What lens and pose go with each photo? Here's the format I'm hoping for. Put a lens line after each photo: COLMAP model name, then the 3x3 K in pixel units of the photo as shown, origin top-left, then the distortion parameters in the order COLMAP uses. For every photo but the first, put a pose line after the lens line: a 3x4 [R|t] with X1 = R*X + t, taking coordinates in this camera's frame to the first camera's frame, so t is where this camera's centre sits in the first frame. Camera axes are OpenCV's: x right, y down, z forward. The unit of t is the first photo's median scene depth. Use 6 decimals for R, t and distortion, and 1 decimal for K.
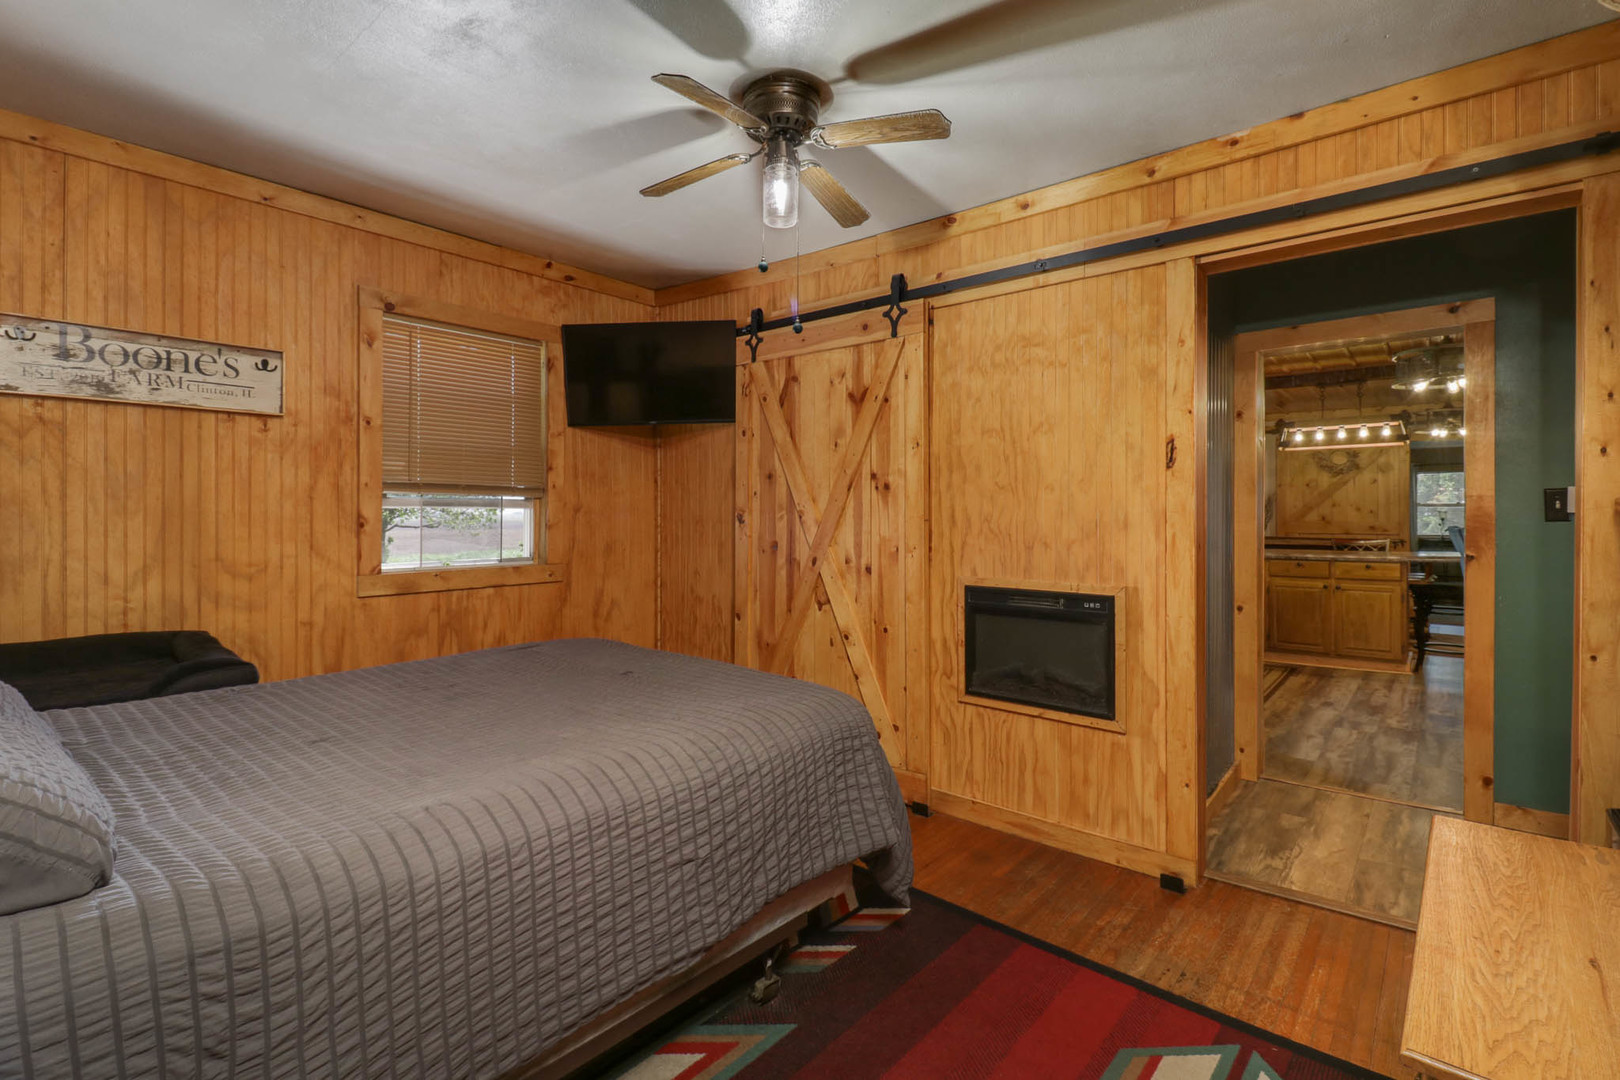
lens RADIAL K [[770.2, 0, 817.9], [0, 770.2, 513.0], [0, 0, 1]] dist [0.010580, -0.008230]
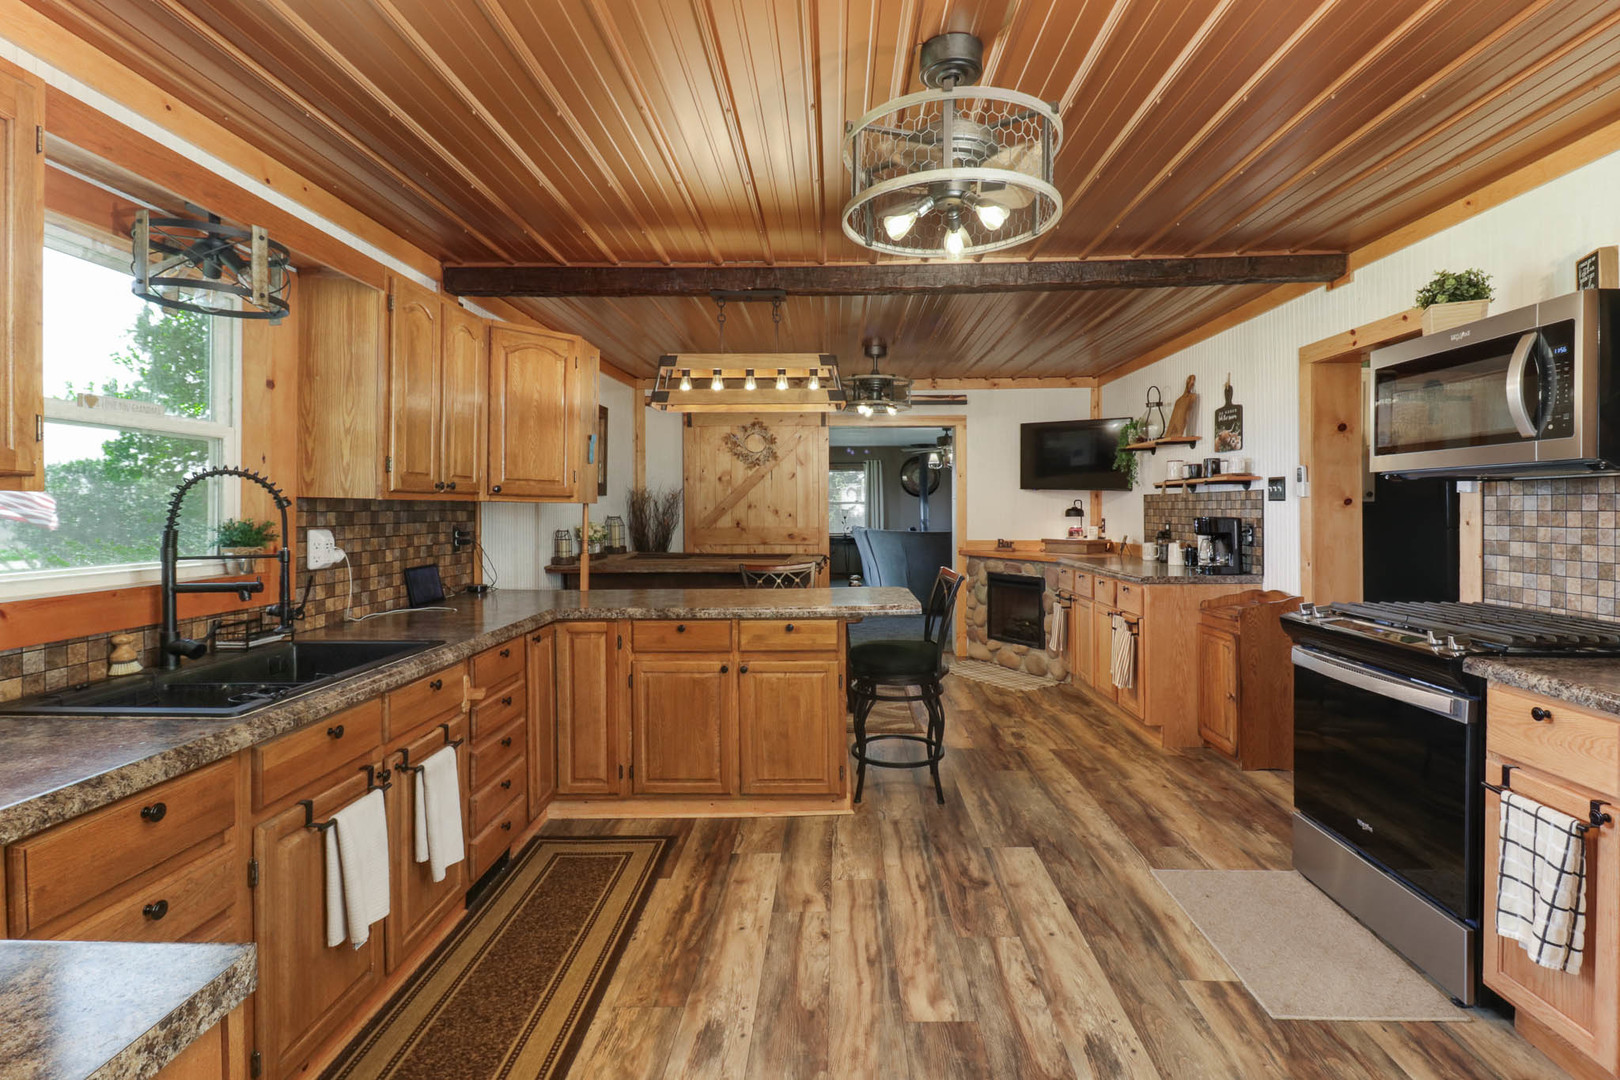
lens RADIAL K [[770.2, 0, 829.6], [0, 770.2, 514.3], [0, 0, 1]] dist [0.010580, -0.008230]
pose [[0.779184, -0.009734, 0.626720, 0.373417], [0.003608, 0.999932, 0.011045, -0.015138], [-0.626785, -0.006344, 0.779166, 0.529630]]
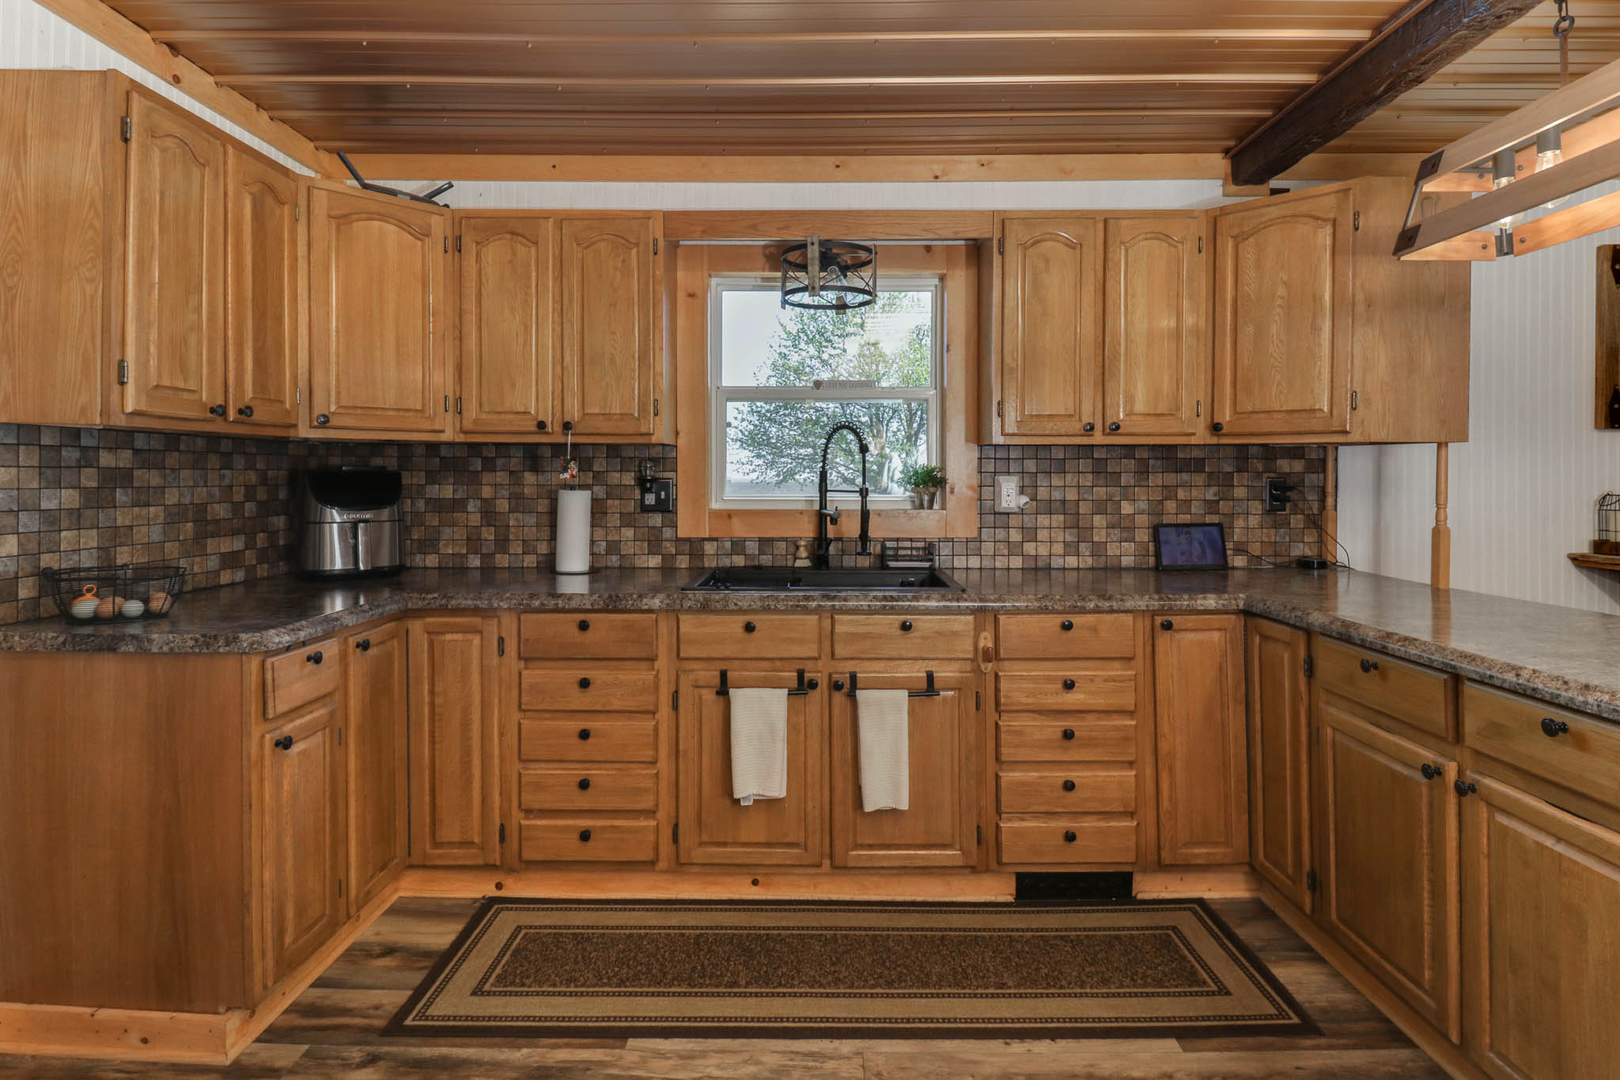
lens RADIAL K [[808.2, 0, 836.6], [0, 808.2, 476.7], [0, 0, 1]] dist [0.004099, -0.004483]
pose [[0.620824, -0.004770, -0.783935, 0.723893], [0.001909, 0.999988, -0.004573, -0.000533], [0.783947, 0.001343, 0.620826, 0.661561]]
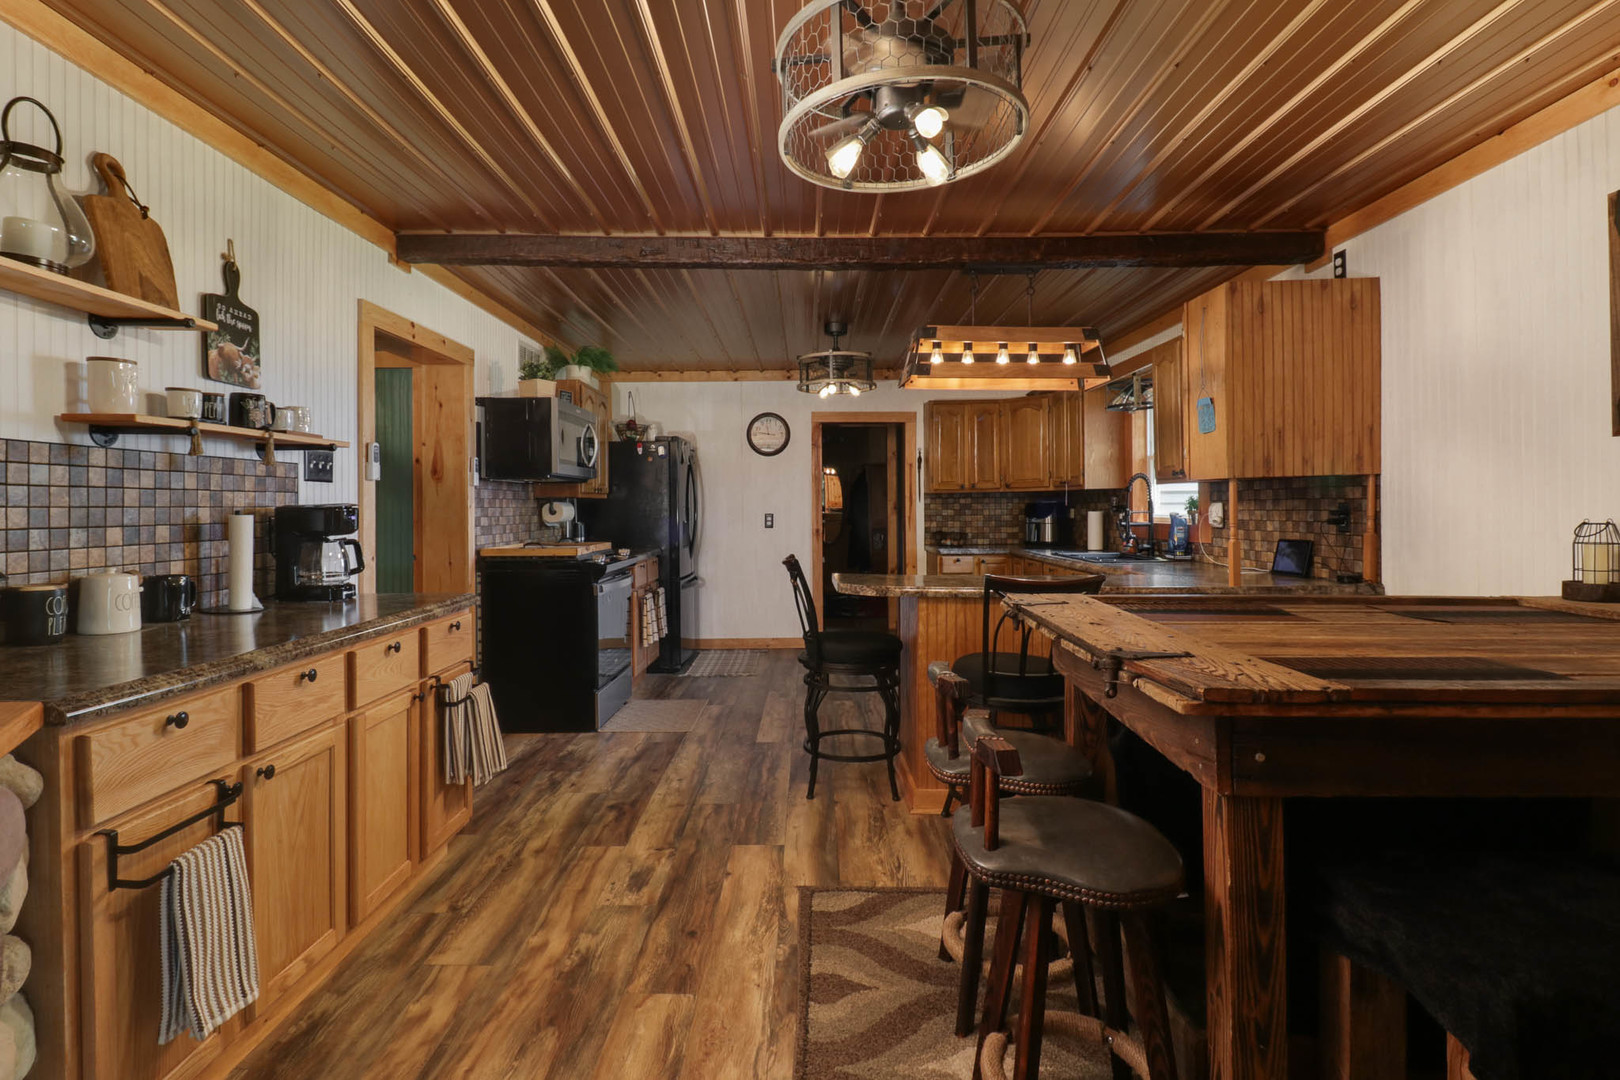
lens RADIAL K [[770.2, 0, 811.4], [0, 770.2, 512.0], [0, 0, 1]] dist [0.010580, -0.008230]
pose [[-0.774576, 0.007121, -0.632441, 1.111872], [0.006203, 0.999974, 0.003662, 0.000182], [0.632451, -0.001086, -0.774600, 1.320834]]
